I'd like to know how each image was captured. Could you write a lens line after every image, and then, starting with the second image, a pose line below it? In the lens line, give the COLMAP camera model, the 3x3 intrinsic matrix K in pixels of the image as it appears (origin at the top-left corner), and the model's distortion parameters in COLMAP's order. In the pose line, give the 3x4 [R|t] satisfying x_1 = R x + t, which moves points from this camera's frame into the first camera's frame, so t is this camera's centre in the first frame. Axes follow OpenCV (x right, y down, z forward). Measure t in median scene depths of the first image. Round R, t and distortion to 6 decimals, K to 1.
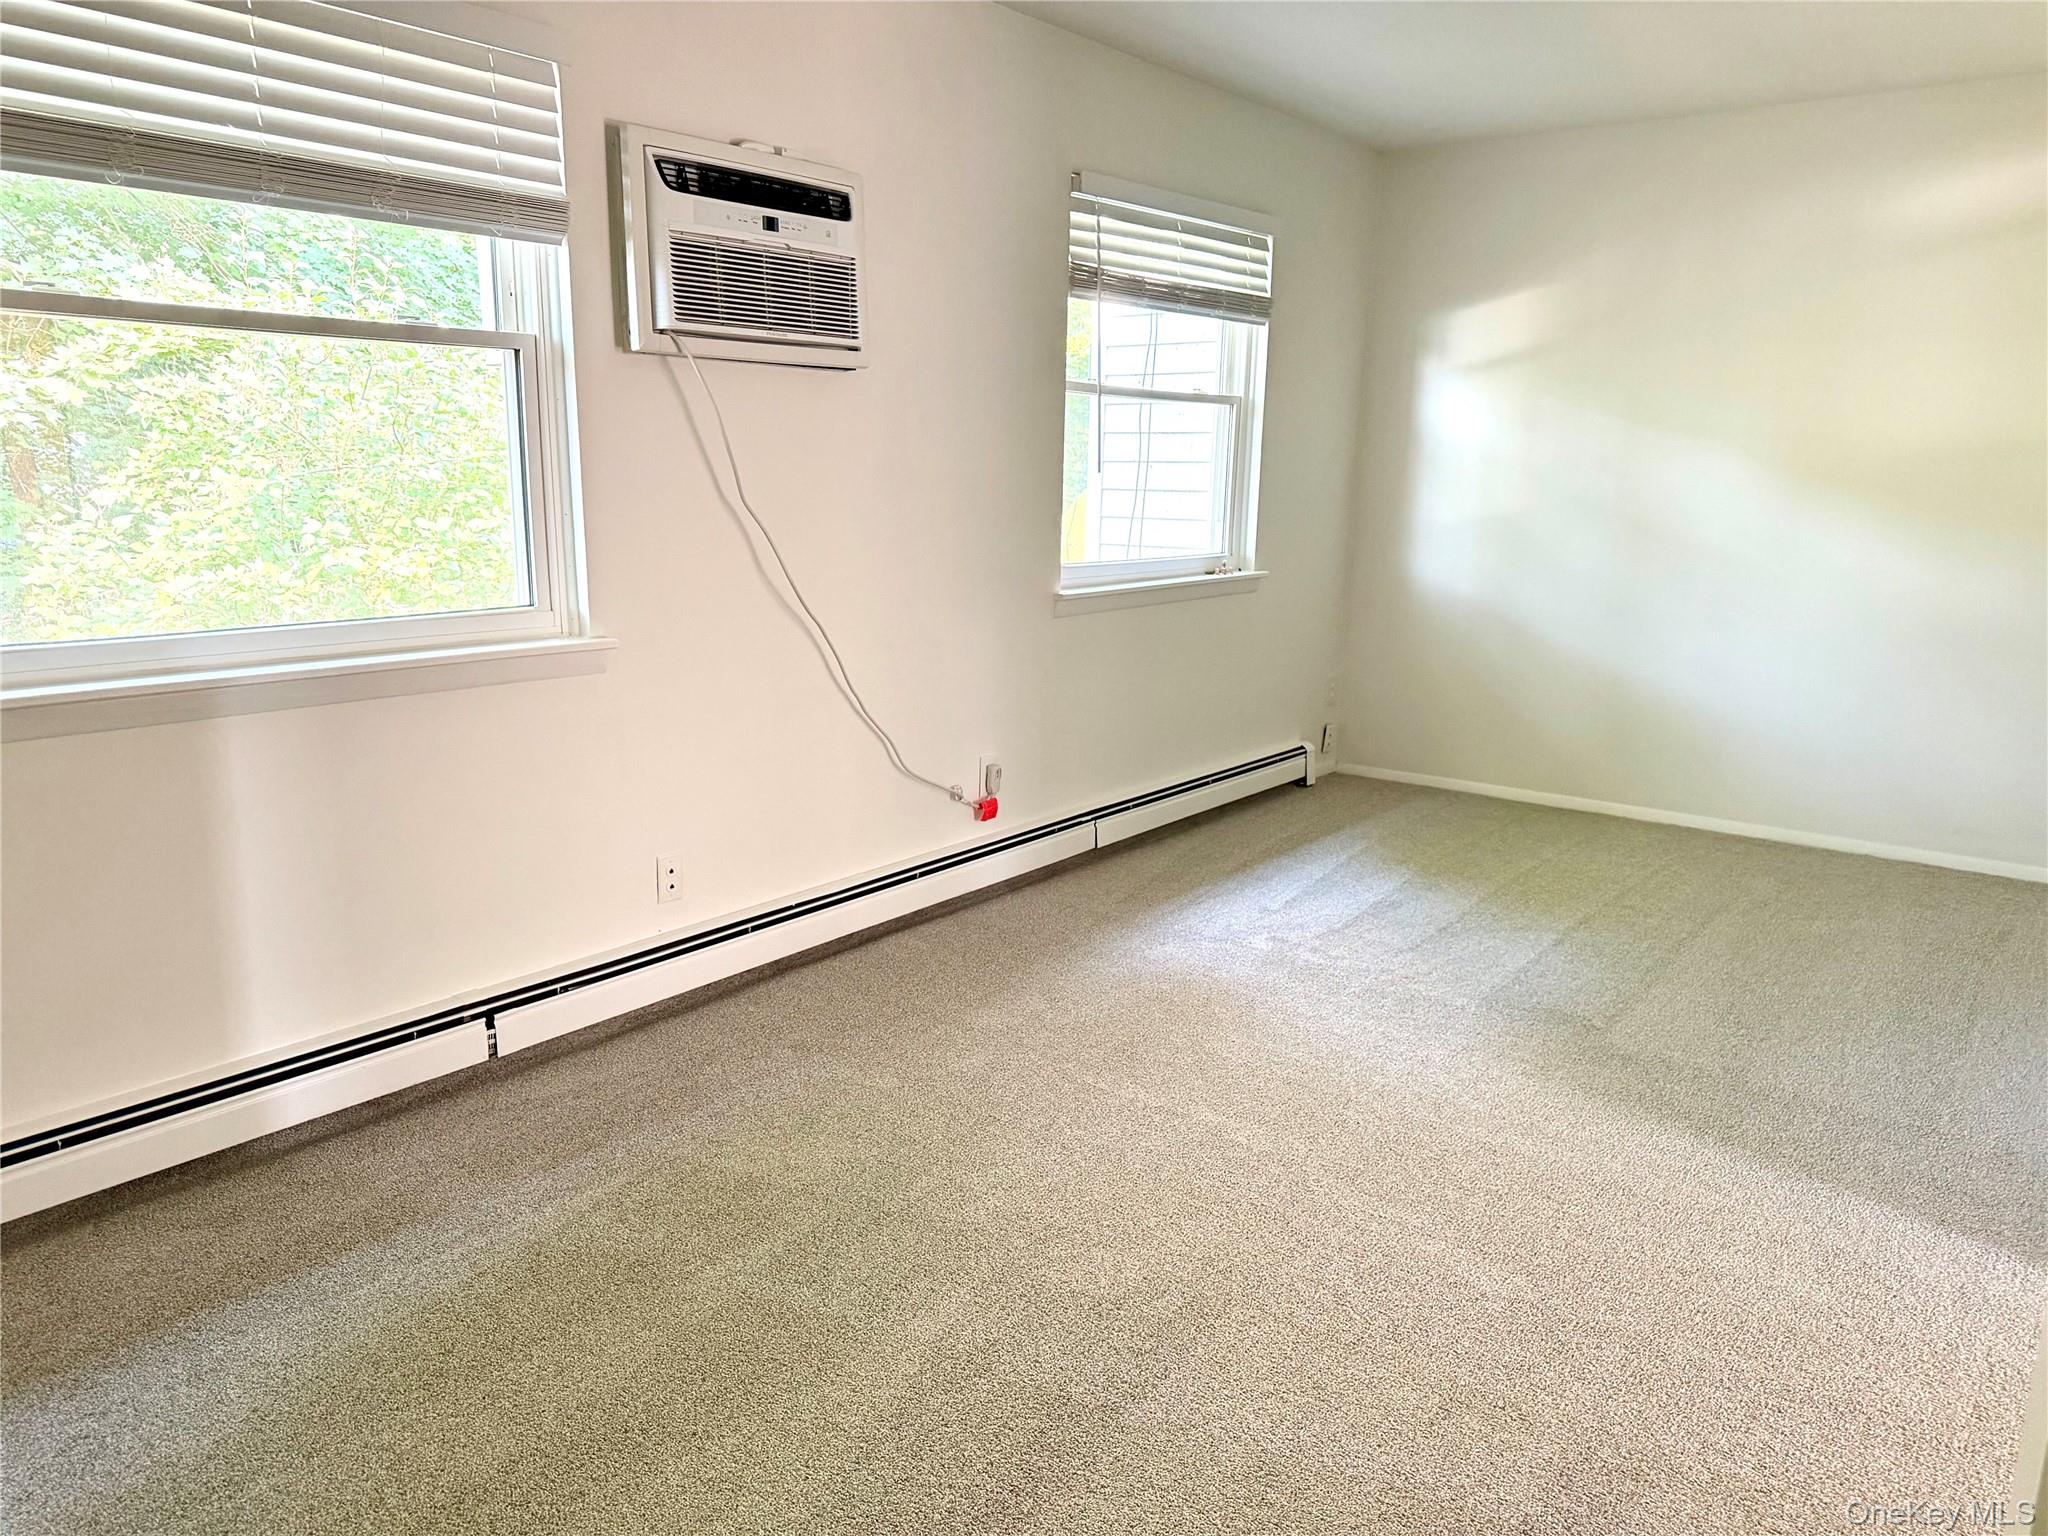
lens RADIAL K [[1449.1, 0, 1024.0], [0, 1449.1, 768.0], [0, 0, 1]] dist [0.136261, -0.212086]
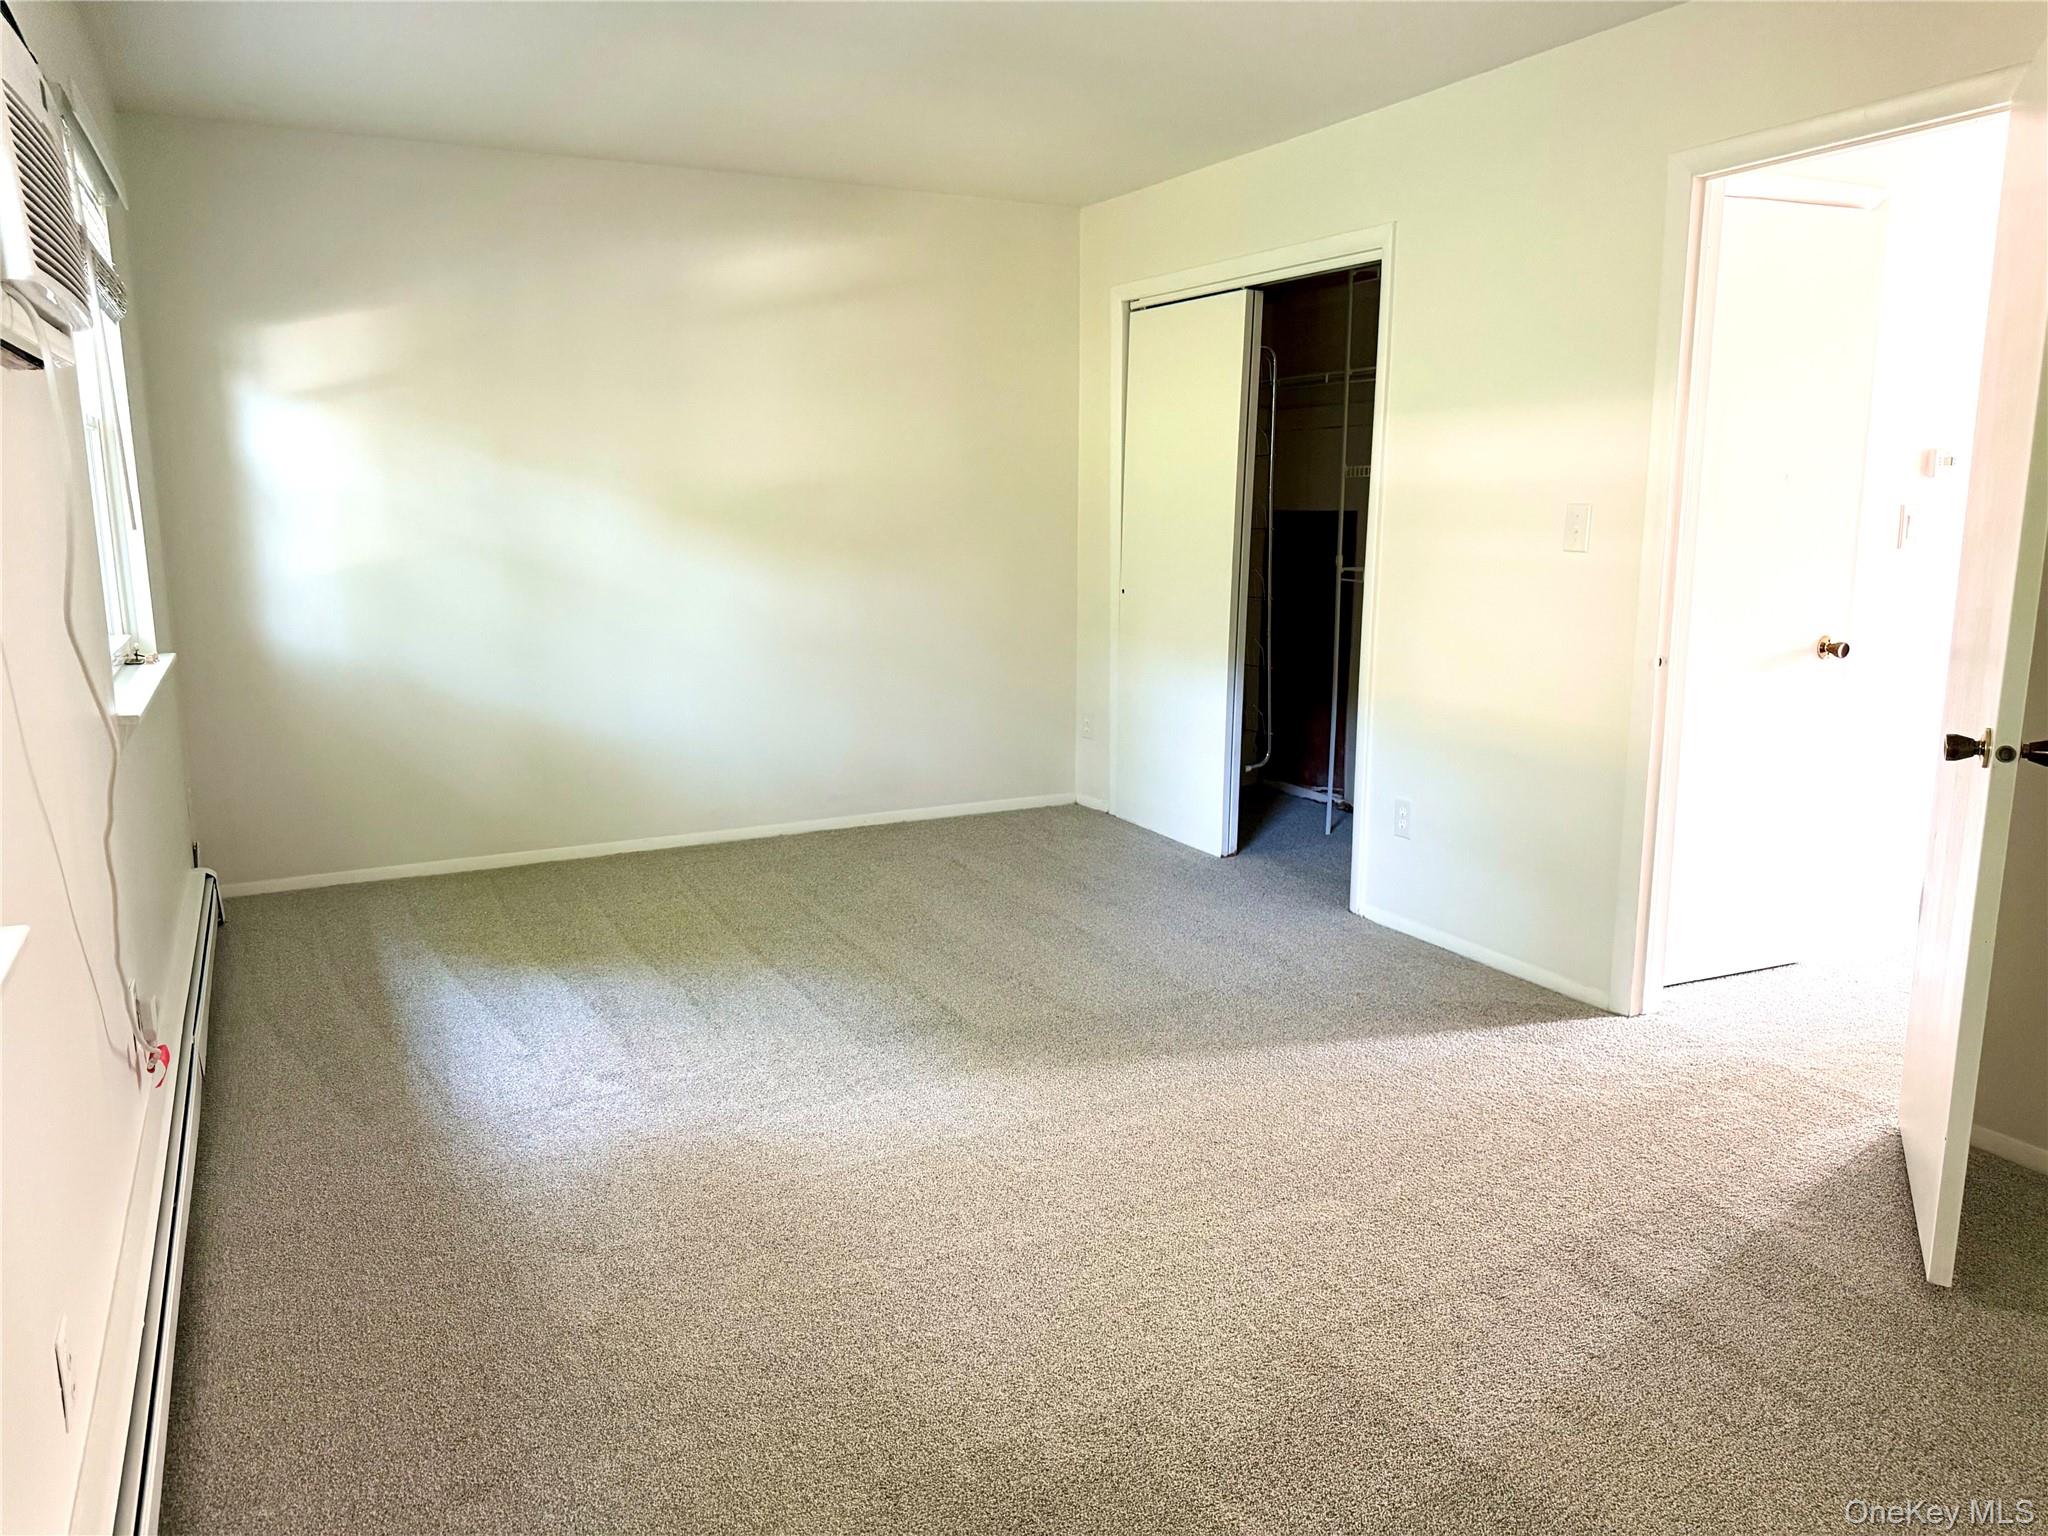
lens RADIAL K [[1449.1, 0, 1024.0], [0, 1449.1, 768.0], [0, 0, 1]] dist [0.136261, -0.212086]
pose [[0.416514, -0.186557, 0.889782, -0.385284], [0.199820, 0.973572, 0.110588, -0.086732], [-0.886898, 0.131735, 0.442784, 0.339179]]
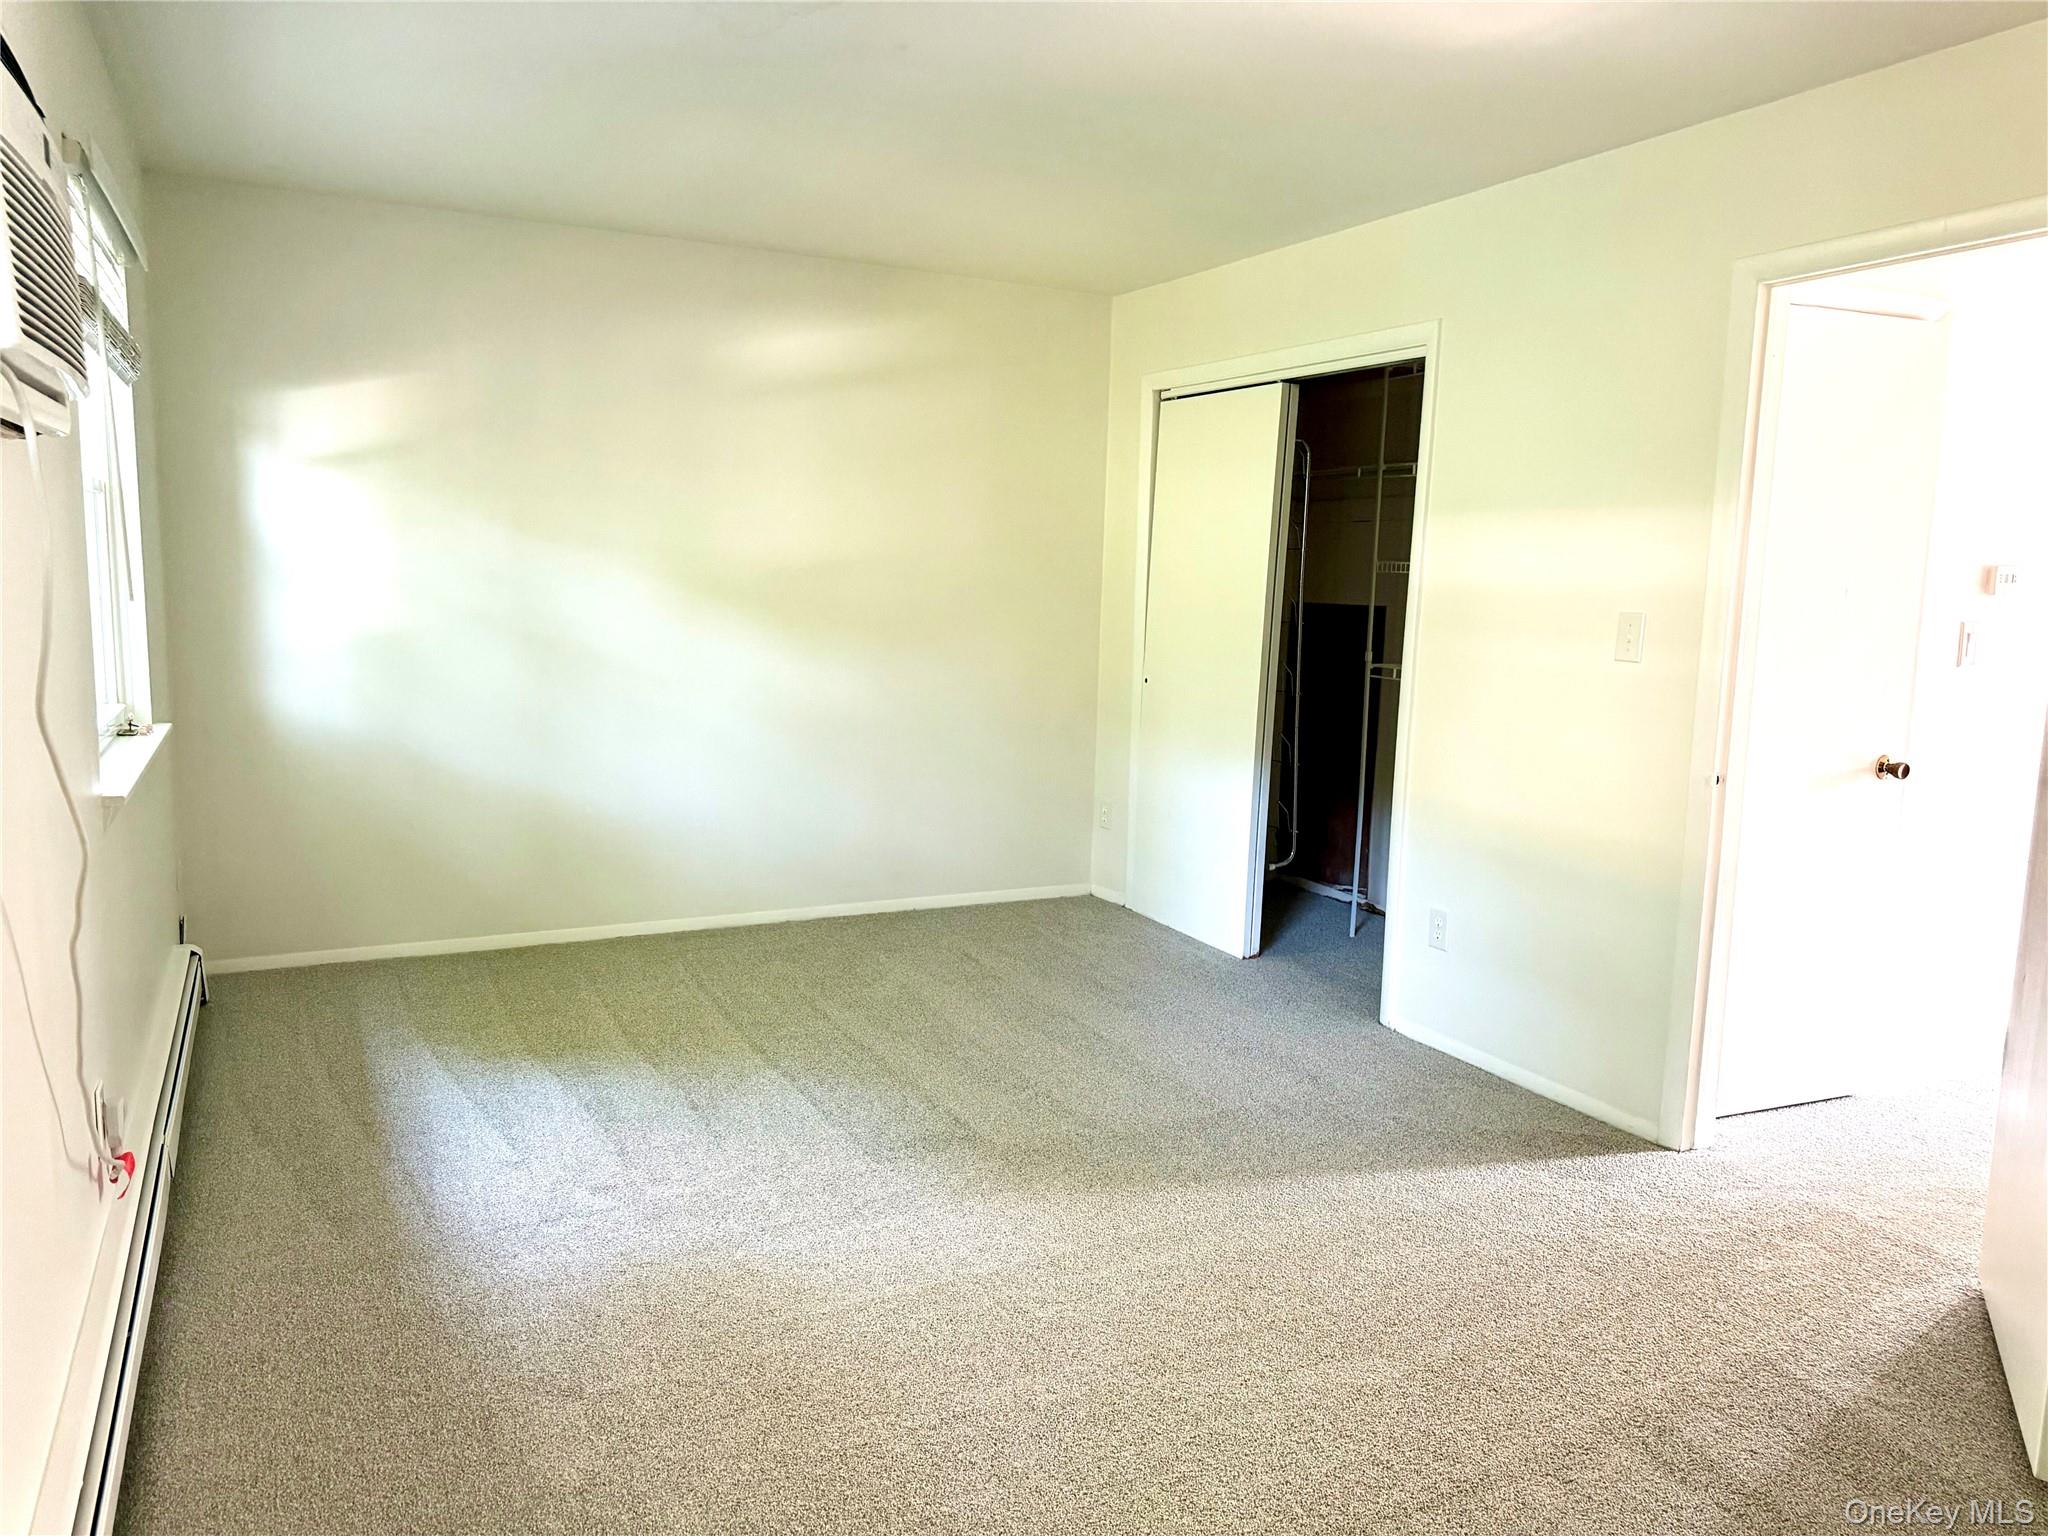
lens RADIAL K [[1454.3, 0, 1024.0], [0, 1454.3, 768.0], [0, 0, 1]] dist [0.096511, -0.116919]
pose [[0.421480, -0.130059, 0.897463, -0.359552], [0.172030, 0.983158, 0.061686, -0.100165], [-0.890371, 0.128392, 0.436755, 0.363814]]
